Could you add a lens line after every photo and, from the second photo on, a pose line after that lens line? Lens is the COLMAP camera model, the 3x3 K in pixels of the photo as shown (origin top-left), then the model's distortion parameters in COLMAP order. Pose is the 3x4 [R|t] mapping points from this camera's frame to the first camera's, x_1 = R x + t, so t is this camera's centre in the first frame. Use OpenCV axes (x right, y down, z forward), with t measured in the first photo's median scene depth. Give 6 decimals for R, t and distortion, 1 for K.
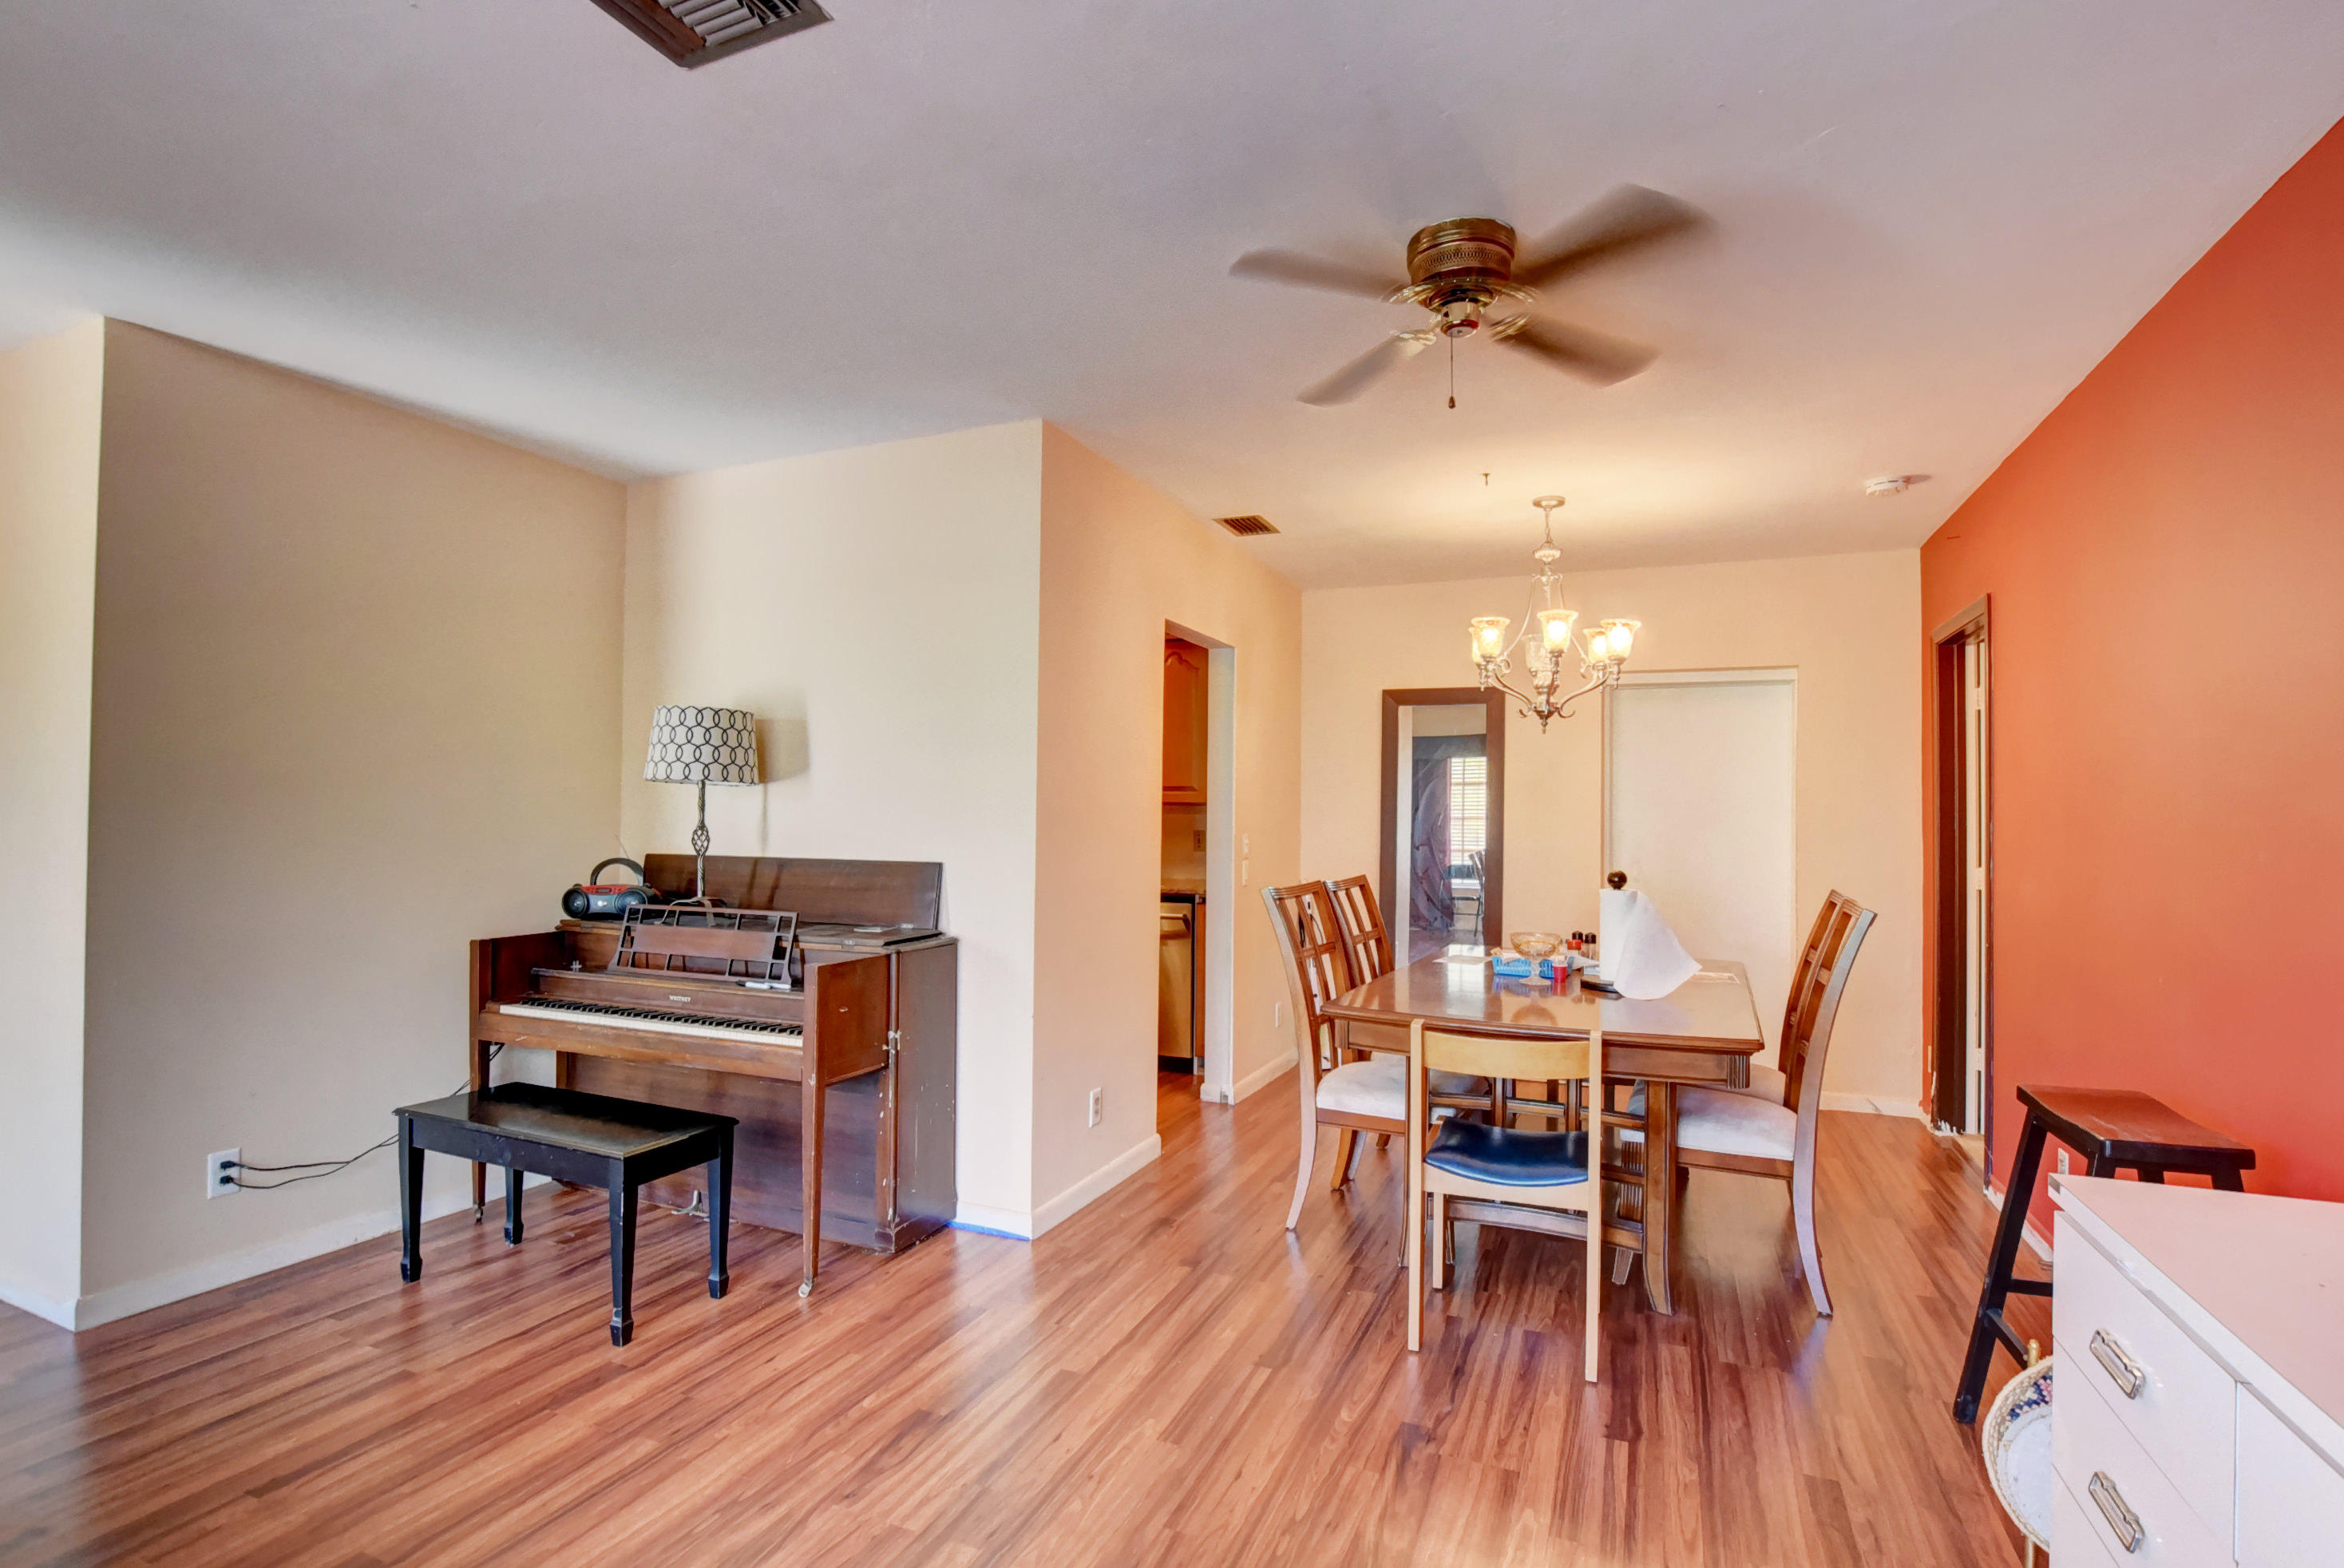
lens RADIAL K [[1110.3, 0, 1165.2], [0, 1110.3, 802.1], [0, 0, 1]] dist [-0.001233, -0.000122]
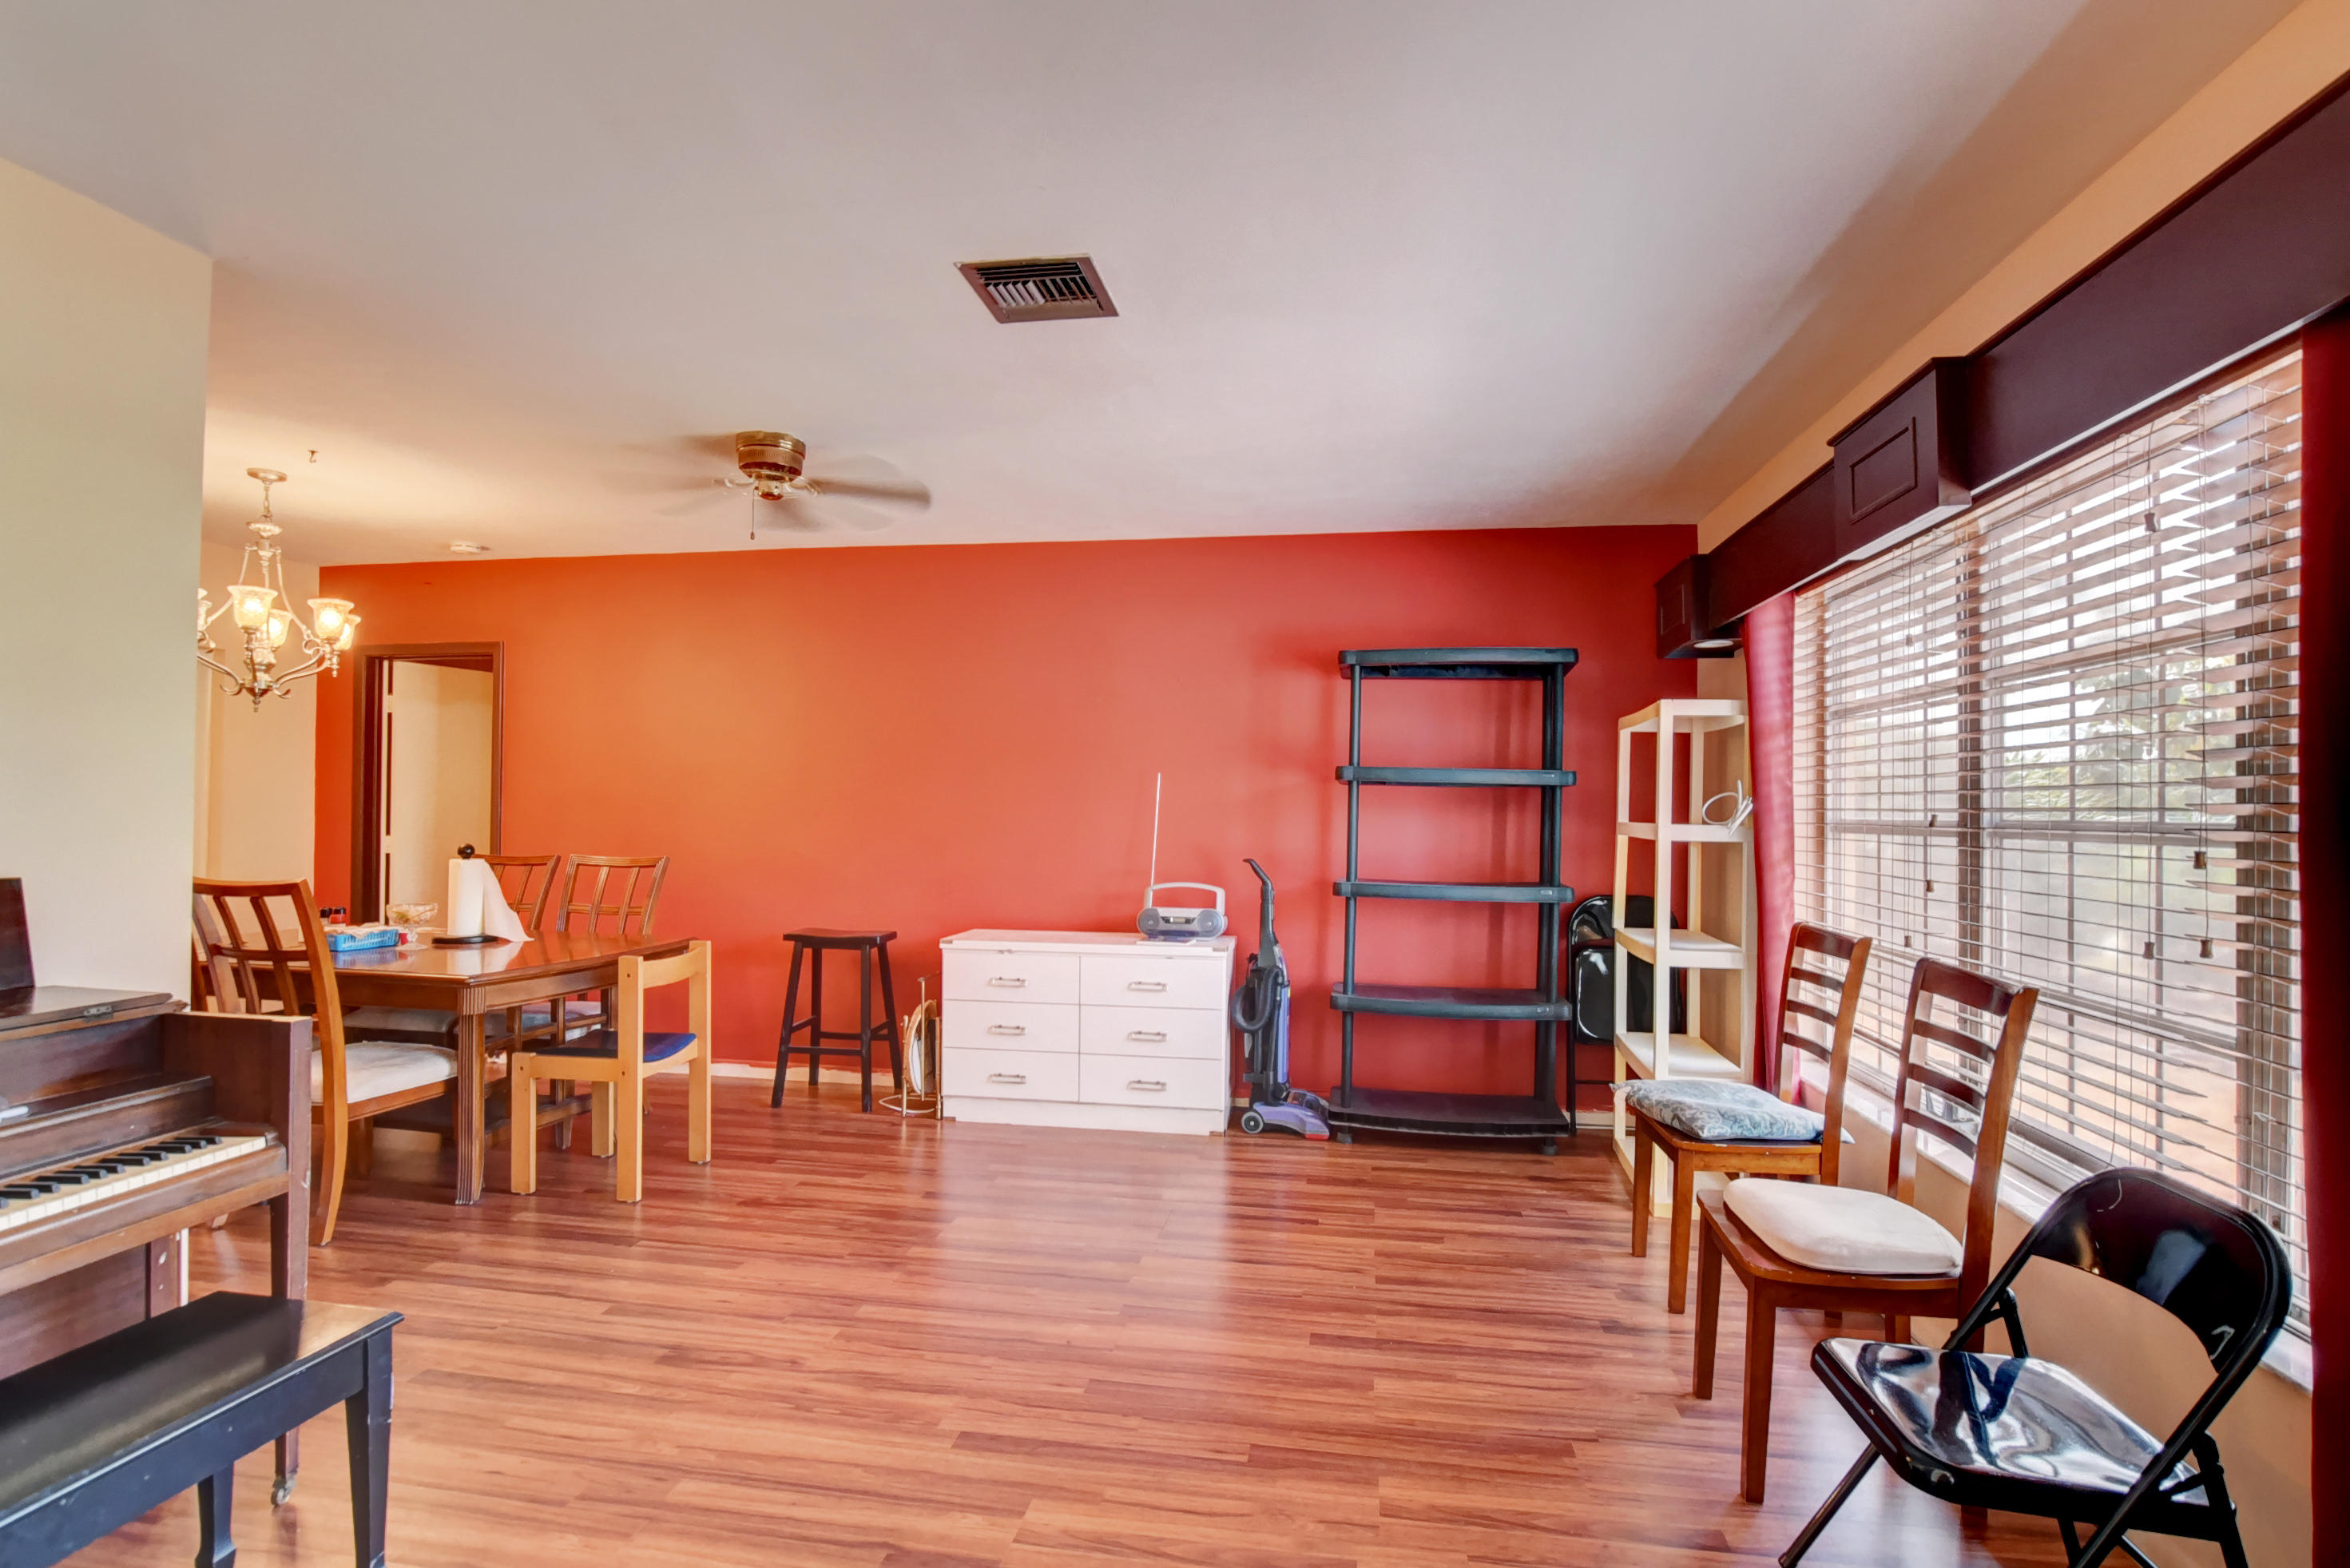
lens RADIAL K [[1113.1, 0, 1168.1], [0, 1113.1, 802.1], [0, 0, 1]] dist [-0.001233, -0.000122]
pose [[-0.242972, 0.006321, 0.970013, -1.139628], [-0.022929, 0.999662, -0.012258, 0.014776], [-0.969762, -0.025220, -0.242745, 0.666266]]
